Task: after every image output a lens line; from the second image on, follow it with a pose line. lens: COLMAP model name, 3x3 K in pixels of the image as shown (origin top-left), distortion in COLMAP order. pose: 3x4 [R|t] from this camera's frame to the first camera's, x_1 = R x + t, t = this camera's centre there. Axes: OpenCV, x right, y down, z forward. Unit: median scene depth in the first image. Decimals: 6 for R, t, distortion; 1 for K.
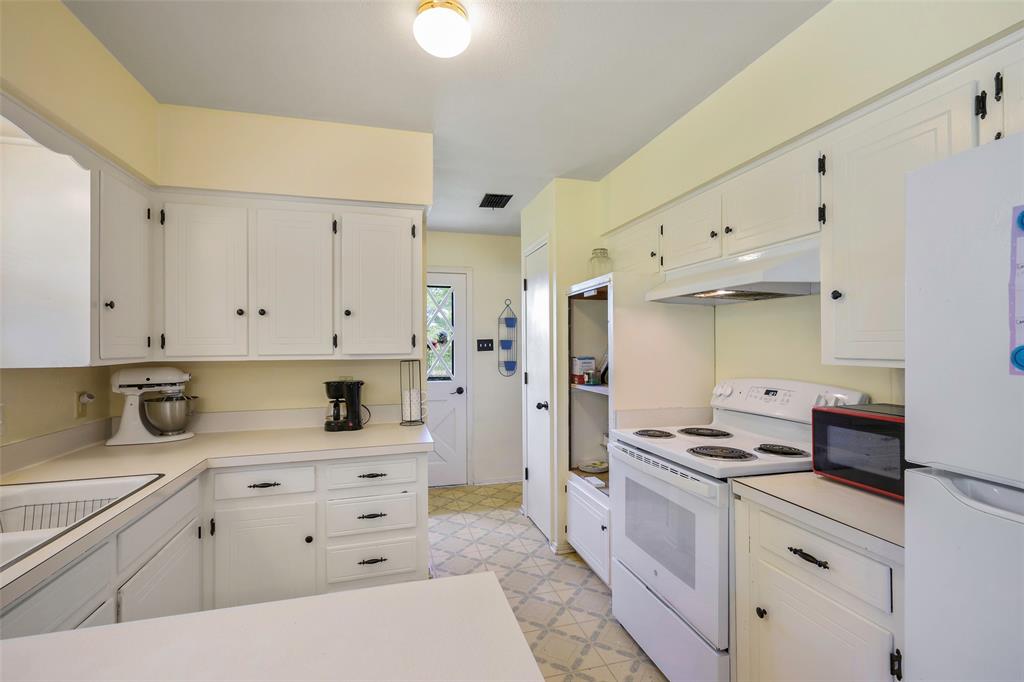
lens RADIAL K [[459.7, 0, 517.1], [0, 459.7, 342.2], [0, 0, 1]] dist [-0.001059, -0.000595]
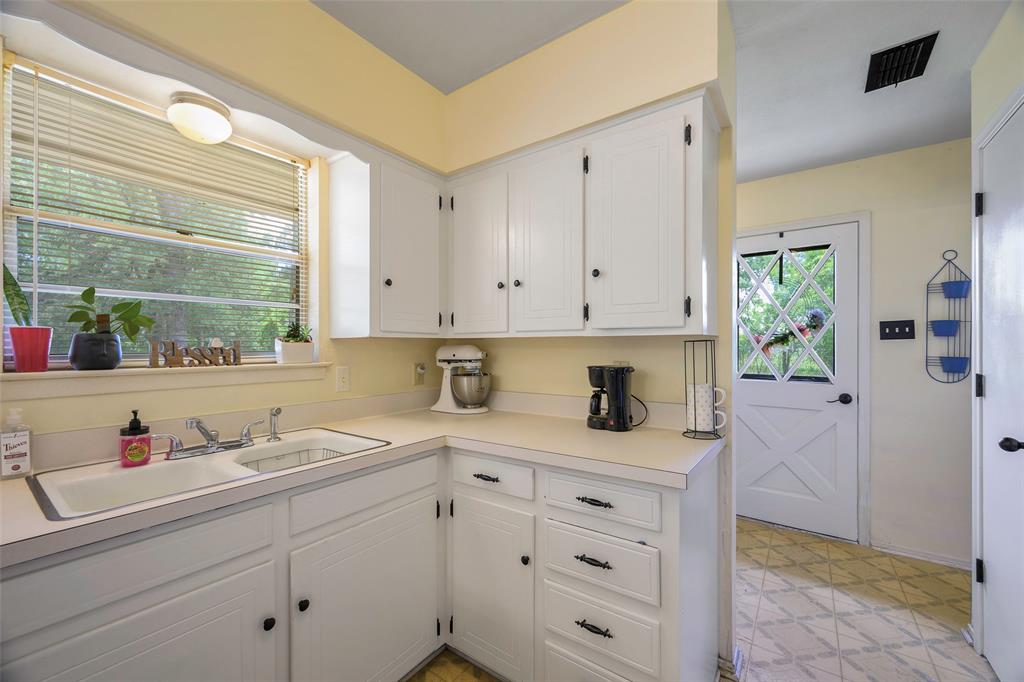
lens RADIAL K [[417.7, 0, 519.6], [0, 417.7, 347.0], [0, 0, 1]] dist [-0.003102, 0.000161]
pose [[0.636240, 0.007670, -0.771453, 0.072533], [-0.003820, 0.999970, 0.006791, 0.049012], [0.771482, -0.001373, 0.636250, 0.441634]]
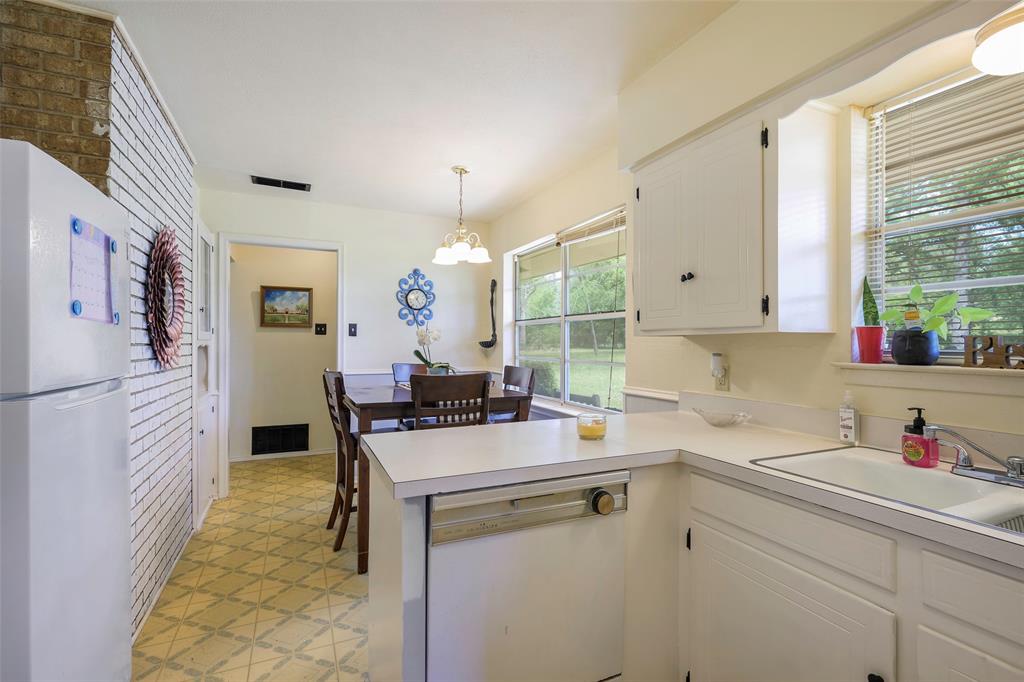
lens RADIAL K [[459.7, 0, 507.1], [0, 459.7, 338.1], [0, 0, 1]] dist [-0.001059, -0.000595]
pose [[-0.985228, 0.008351, -0.171044, -0.287457], [0.008636, 0.999962, -0.000924, 0.036058], [0.171030, -0.002387, -0.985263, 1.681305]]
